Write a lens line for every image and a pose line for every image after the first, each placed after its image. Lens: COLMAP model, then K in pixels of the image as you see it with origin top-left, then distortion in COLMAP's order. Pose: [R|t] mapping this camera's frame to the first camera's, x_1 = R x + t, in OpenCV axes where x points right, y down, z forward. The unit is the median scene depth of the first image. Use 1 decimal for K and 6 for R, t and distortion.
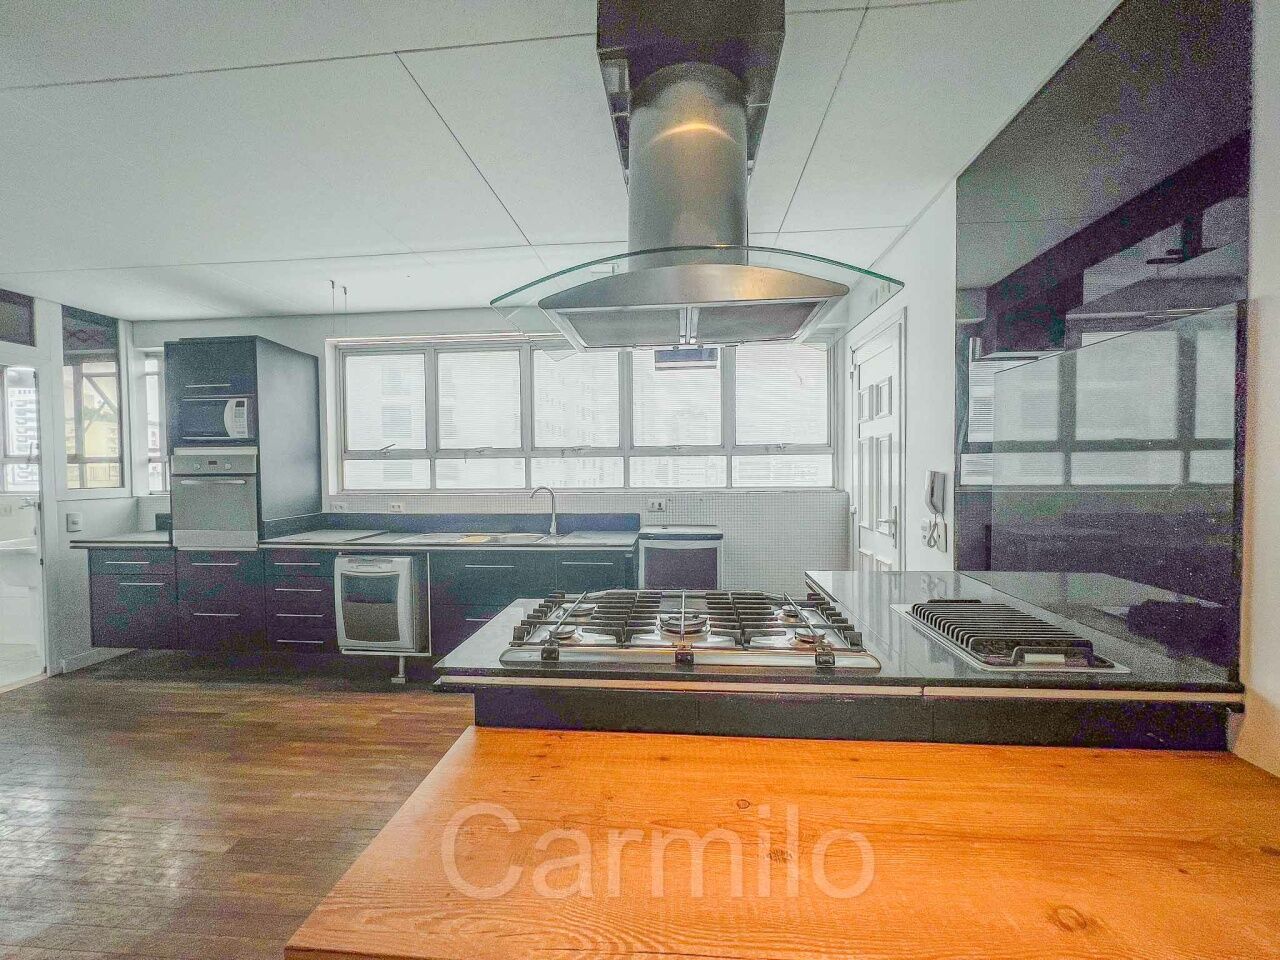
lens RADIAL K [[516.5, 0, 638.7], [0, 516.5, 477.3], [0, 0, 1]] dist [0.000044, 0.000439]
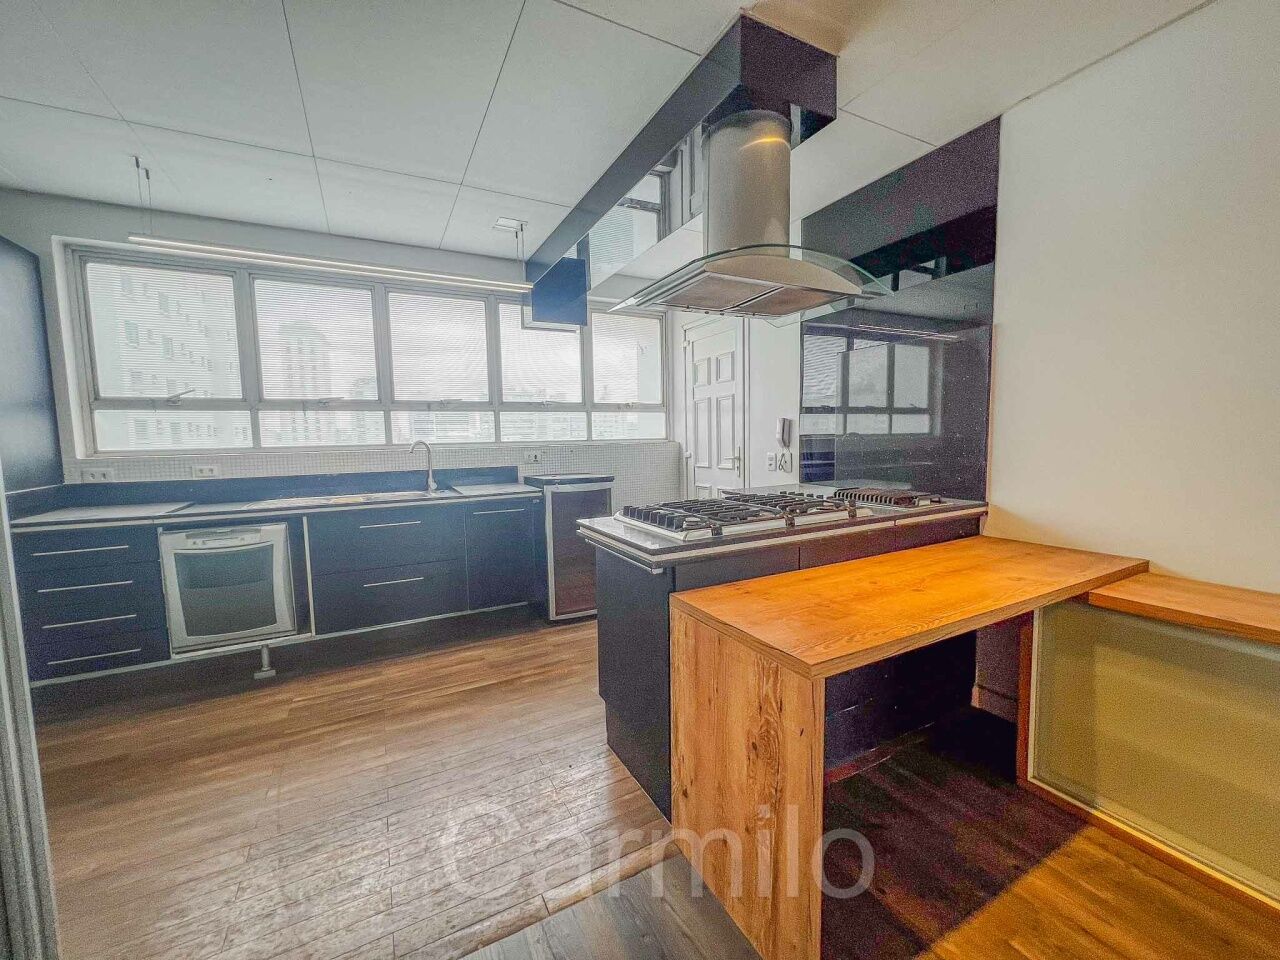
lens RADIAL K [[516.5, 0, 631.4], [0, 516.5, 479.5], [0, 0, 1]] dist [0.000044, 0.000439]
pose [[0.840951, -0.051186, 0.538685, -0.398223], [0.022612, 0.997970, 0.059528, 0.043706], [-0.540639, -0.037880, 0.840401, -0.006803]]
